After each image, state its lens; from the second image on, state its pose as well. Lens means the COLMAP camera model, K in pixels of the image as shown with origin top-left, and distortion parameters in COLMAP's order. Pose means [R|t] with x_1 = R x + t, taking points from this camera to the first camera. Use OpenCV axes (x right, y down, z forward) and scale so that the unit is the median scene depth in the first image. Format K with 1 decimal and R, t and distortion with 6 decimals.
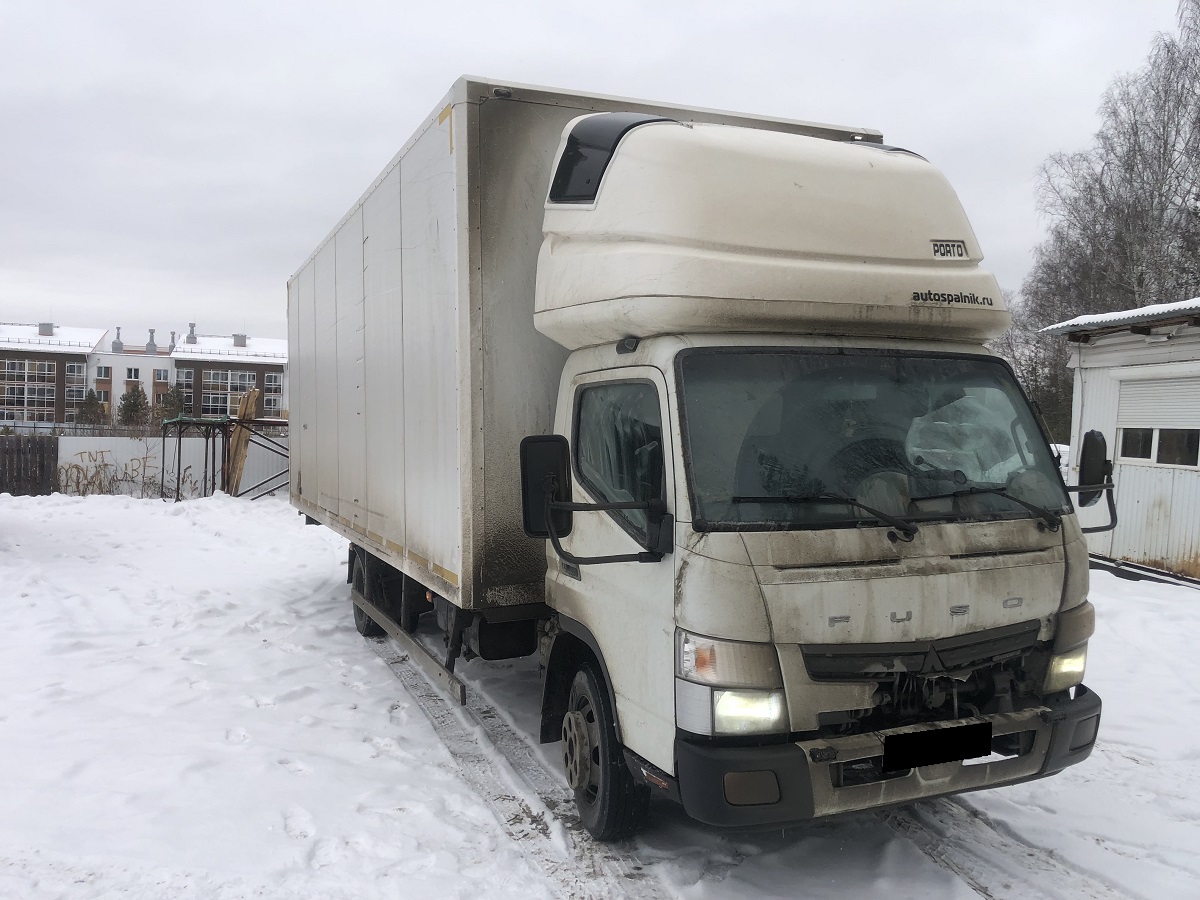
lens RADIAL K [[967.0, 0, 604.3], [0, 967.0, 452.0], [0, 0, 1]] dist [0.101689, -0.177448]
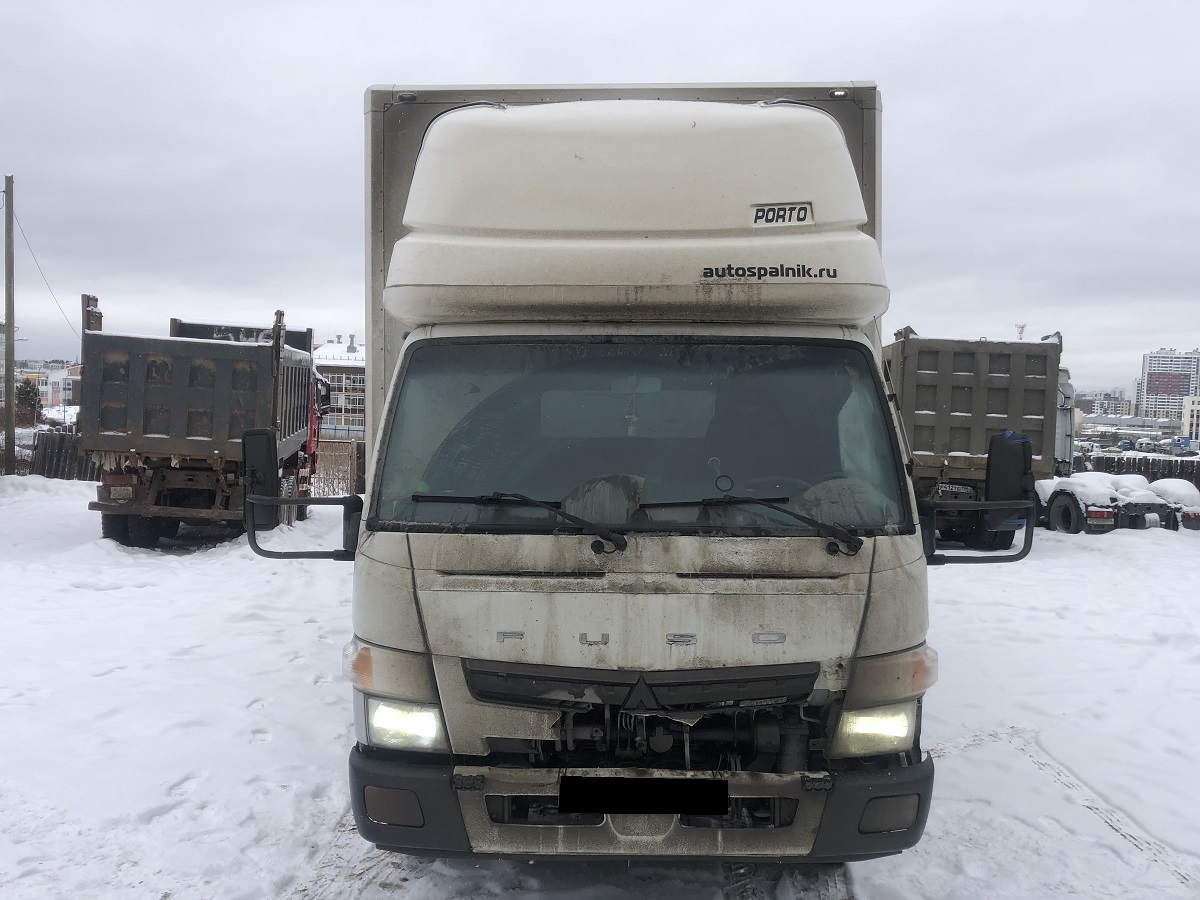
lens RADIAL K [[959.9, 0, 600.0], [0, 959.9, 450.0], [0, 0, 1]] dist [0.195890, -0.547828]
pose [[0.909702, 0.014422, -0.415012, 0.640624], [-0.019620, 0.999773, -0.008264, 0.006262], [0.414799, 0.015660, 0.909778, 0.204503]]
